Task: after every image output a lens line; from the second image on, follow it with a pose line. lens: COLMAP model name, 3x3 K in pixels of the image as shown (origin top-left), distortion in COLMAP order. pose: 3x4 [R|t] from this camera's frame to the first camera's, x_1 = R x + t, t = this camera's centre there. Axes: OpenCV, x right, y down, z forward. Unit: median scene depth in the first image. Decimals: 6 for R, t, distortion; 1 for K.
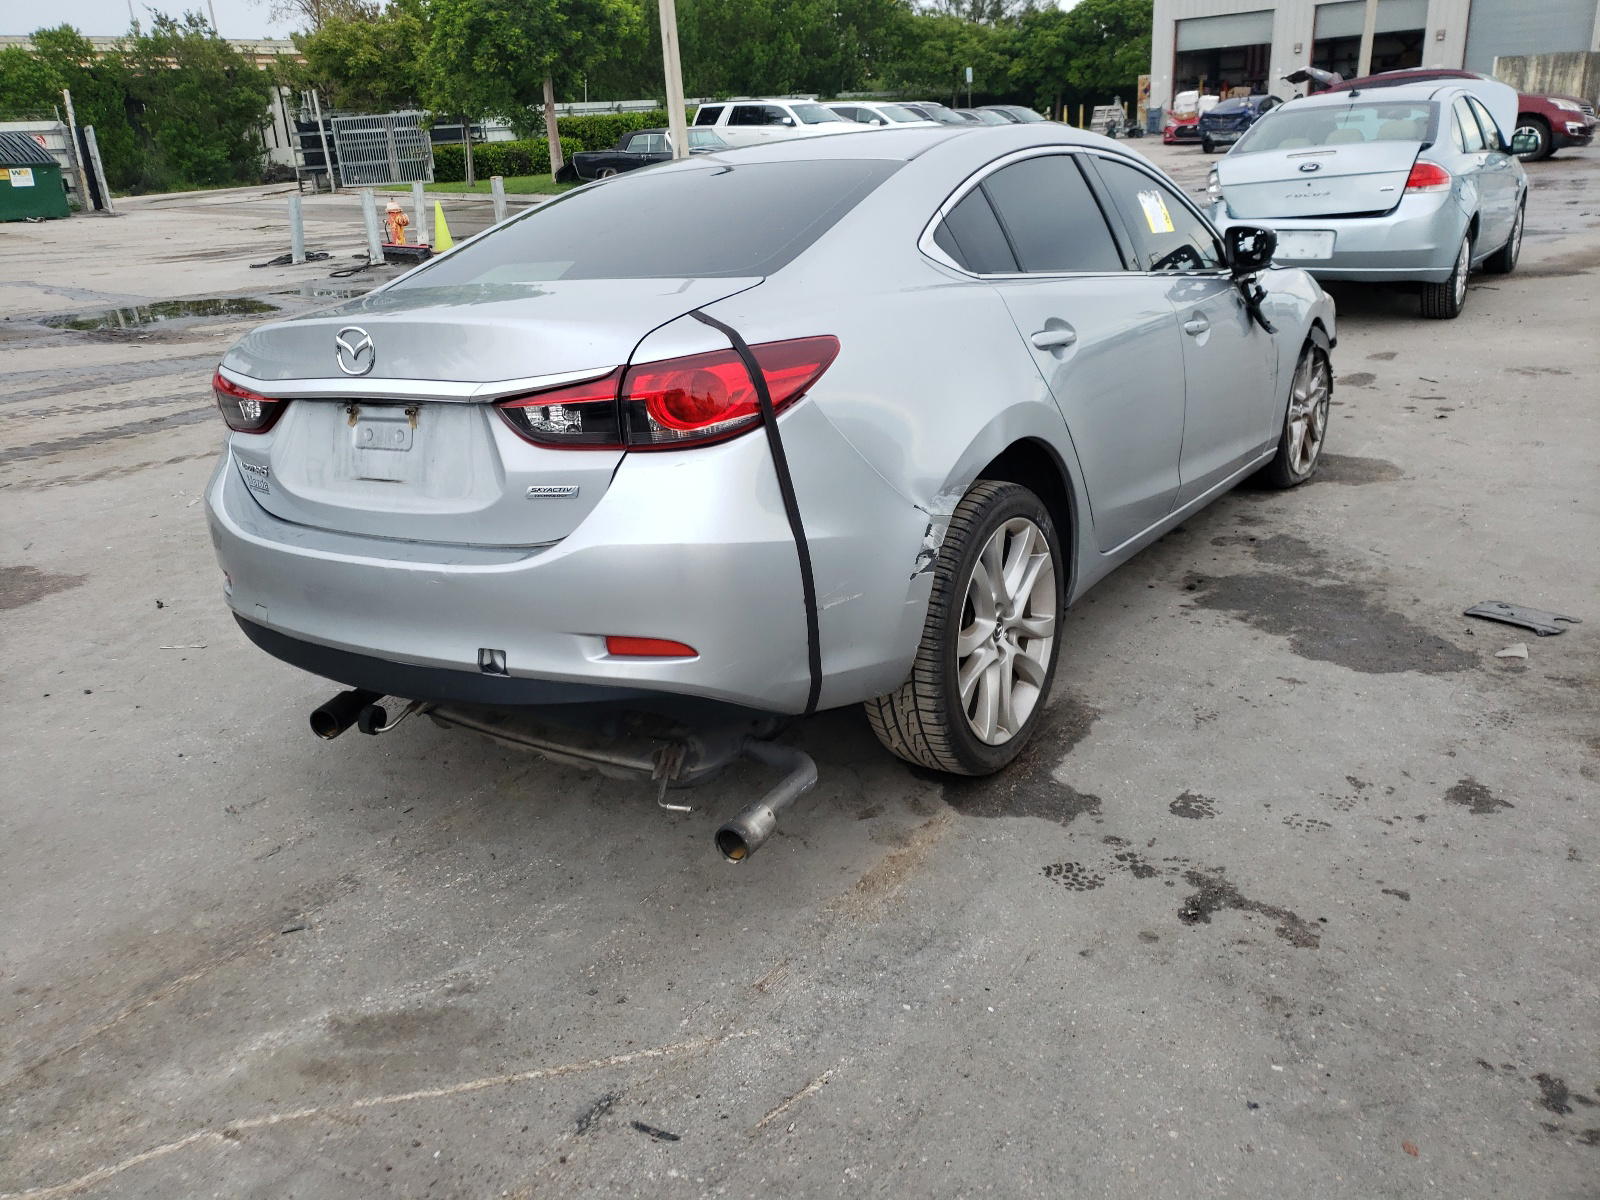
lens RADIAL K [[1312.3, 0, 782.8], [0, 1312.3, 598.1], [0, 0, 1]] dist [0.000151, 0.048823]
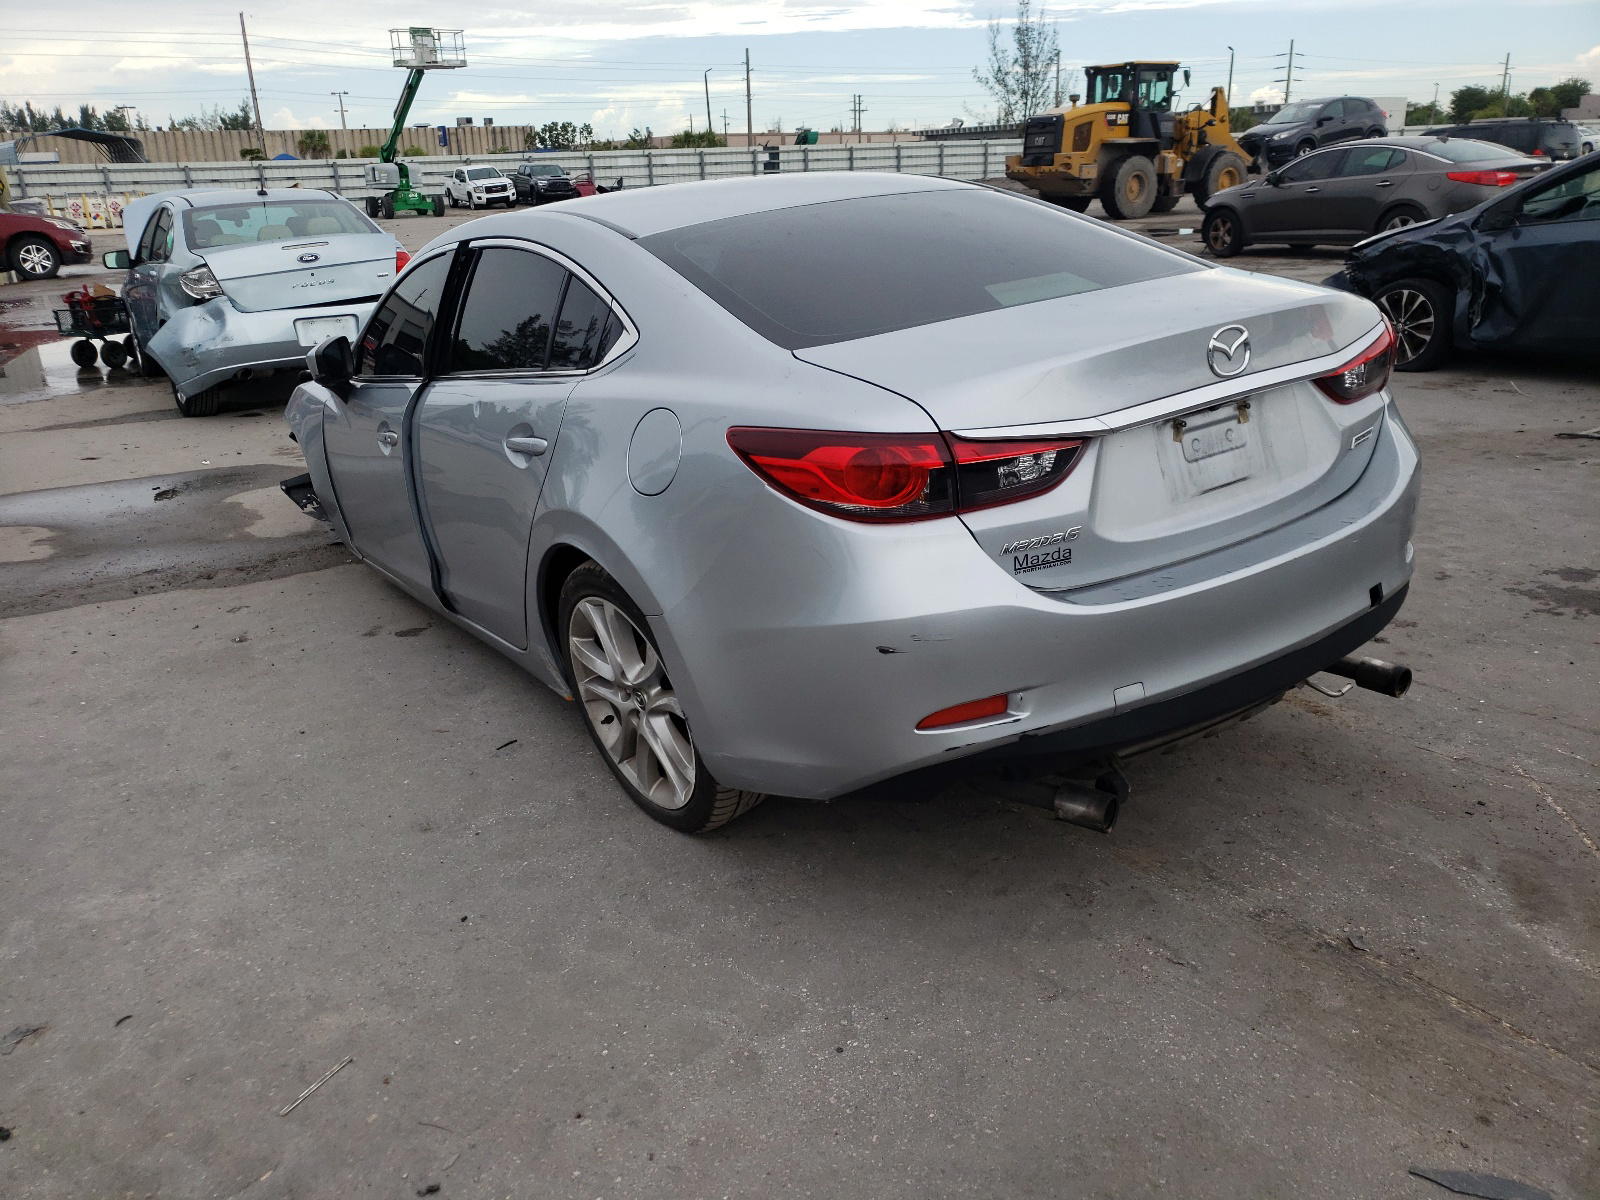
lens RADIAL K [[1312.3, 0, 782.8], [0, 1312.3, 598.1], [0, 0, 1]] dist [0.000151, 0.048823]
pose [[0.348989, -0.246907, 0.904015, -0.943077], [0.331736, 0.934752, 0.127237, -0.174068], [-0.876446, 0.255490, 0.408126, 0.651902]]
